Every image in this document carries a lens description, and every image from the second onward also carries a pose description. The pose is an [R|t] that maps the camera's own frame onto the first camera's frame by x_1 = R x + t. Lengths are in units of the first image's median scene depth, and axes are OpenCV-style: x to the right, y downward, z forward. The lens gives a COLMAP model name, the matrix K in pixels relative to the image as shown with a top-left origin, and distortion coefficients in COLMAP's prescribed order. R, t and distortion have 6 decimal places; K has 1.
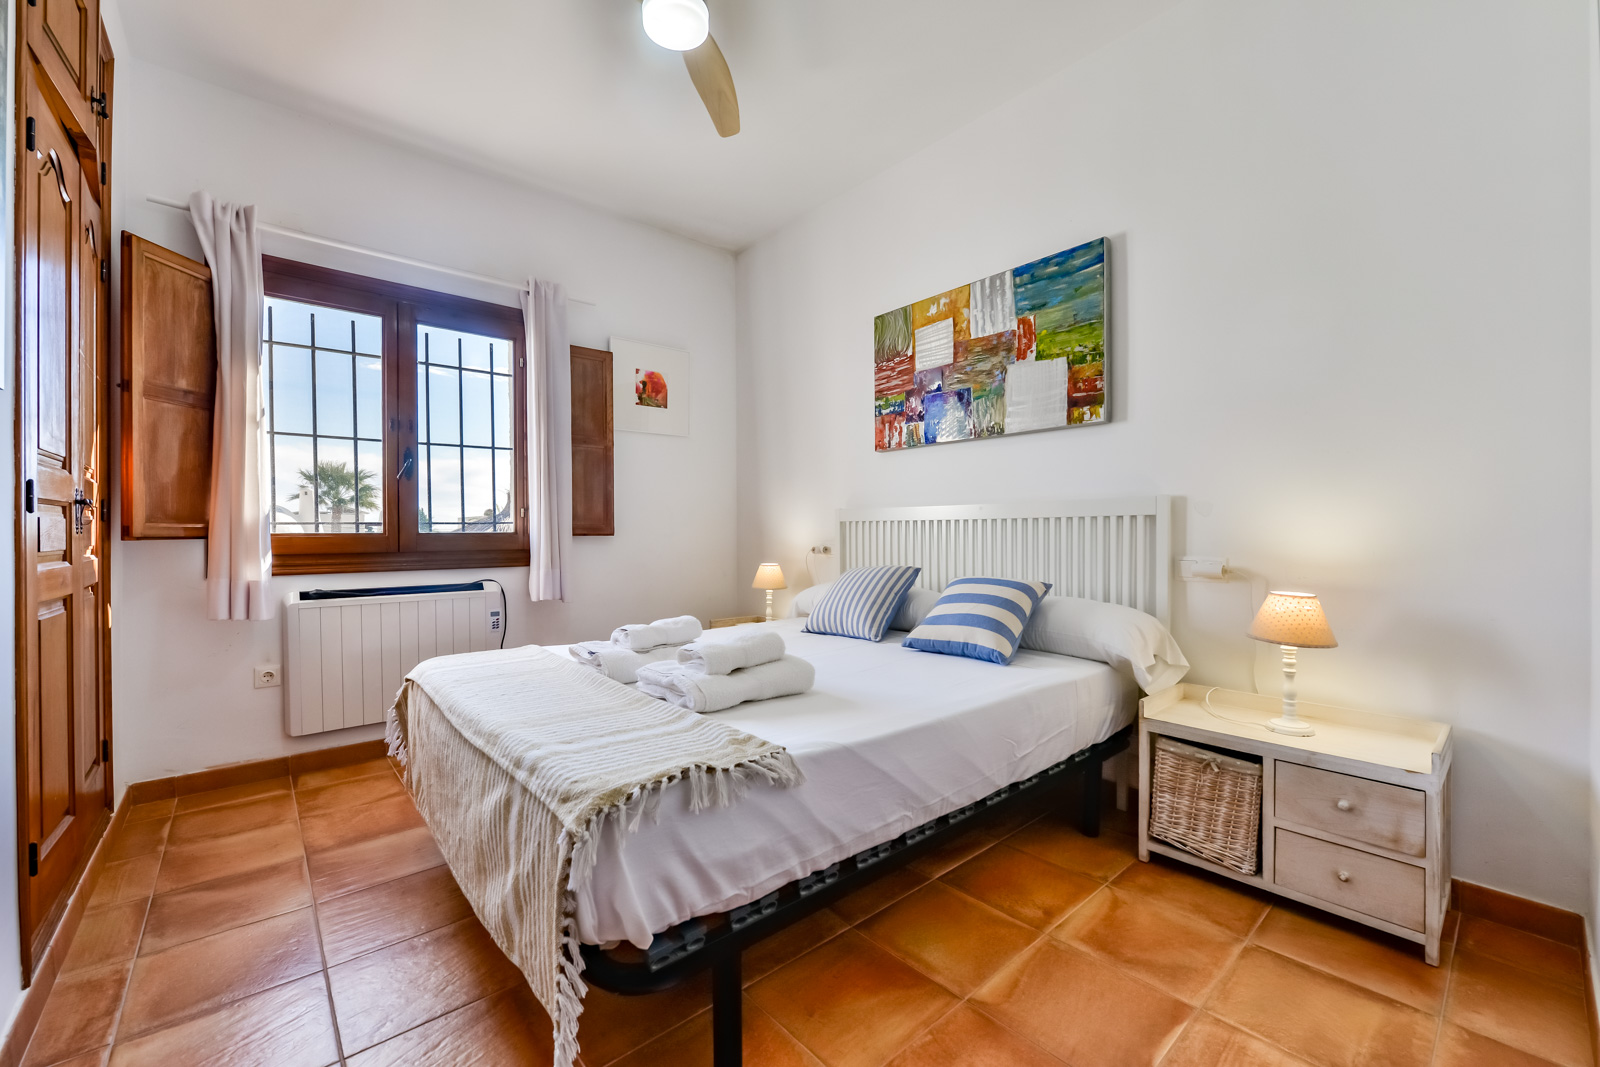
lens RADIAL K [[655.6, 0, 800.0], [0, 655.6, 533.5], [0, 0, 1]] dist [-0.001429, -0.000763]
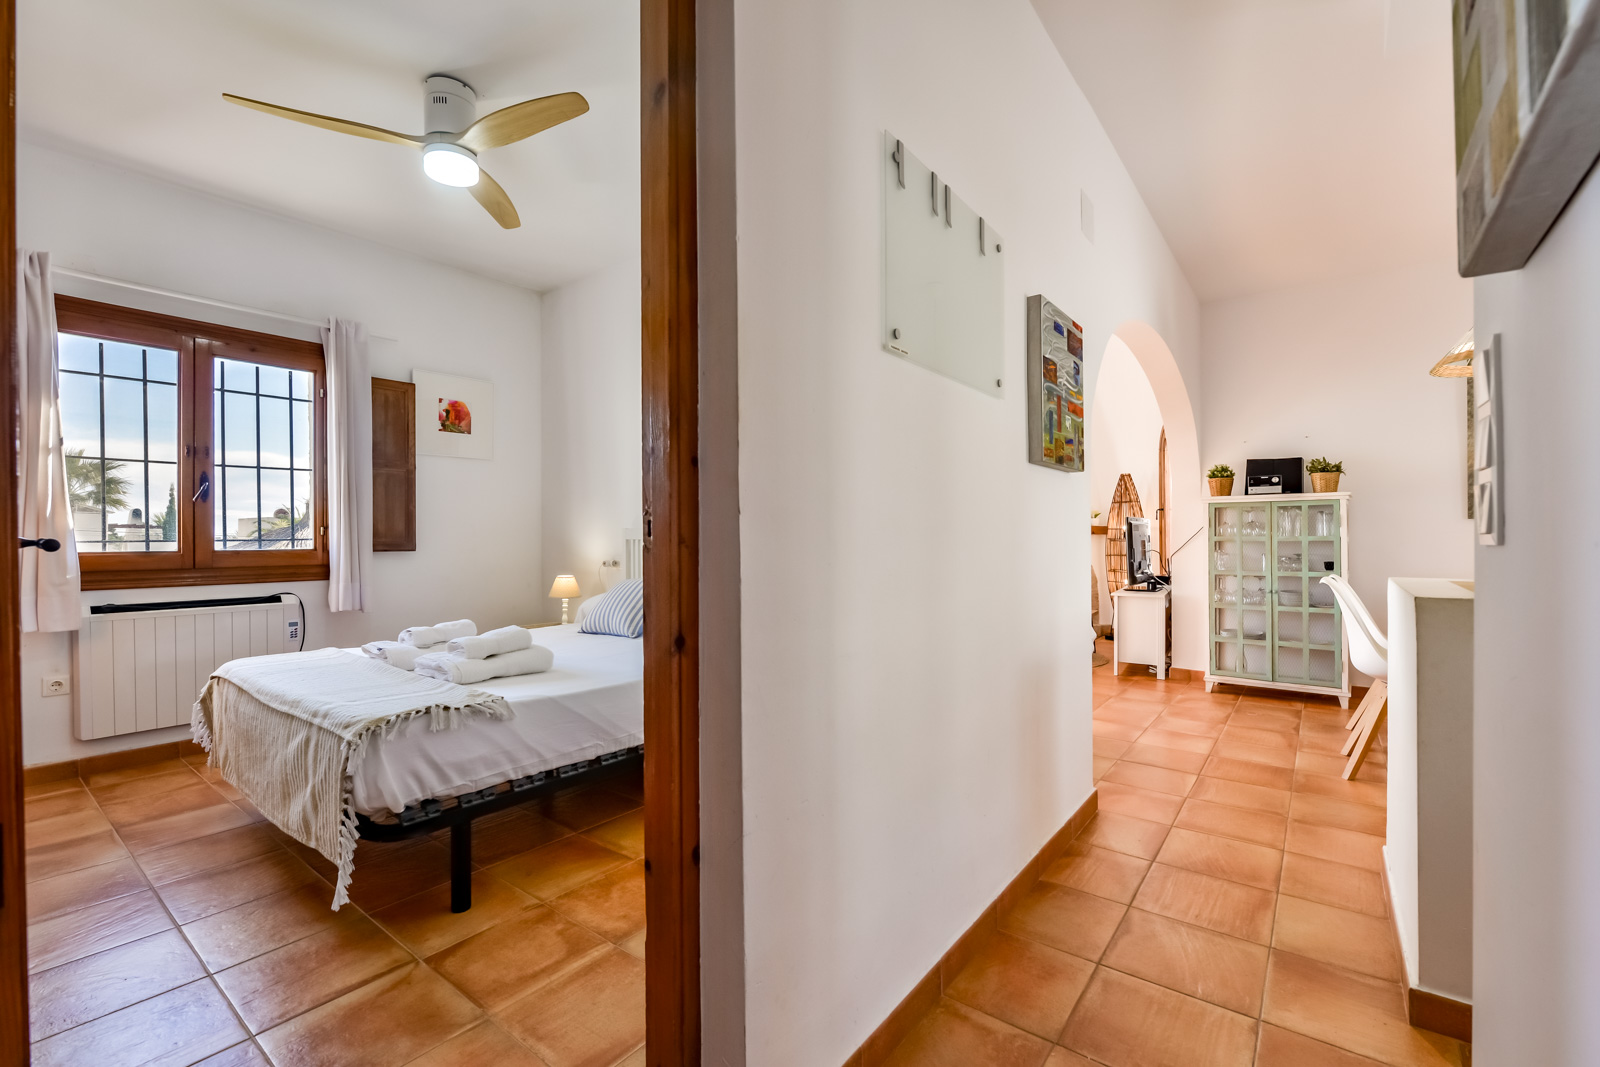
lens RADIAL K [[689.2, 0, 800.5], [0, 689.2, 535.9], [0, 0, 1]] dist [-0.003517, -0.000424]
pose [[0.979143, 0.003890, 0.203137, 0.194853], [-0.003063, 0.999986, -0.004384, -0.033099], [-0.203152, 0.003671, 0.979140, -0.445096]]
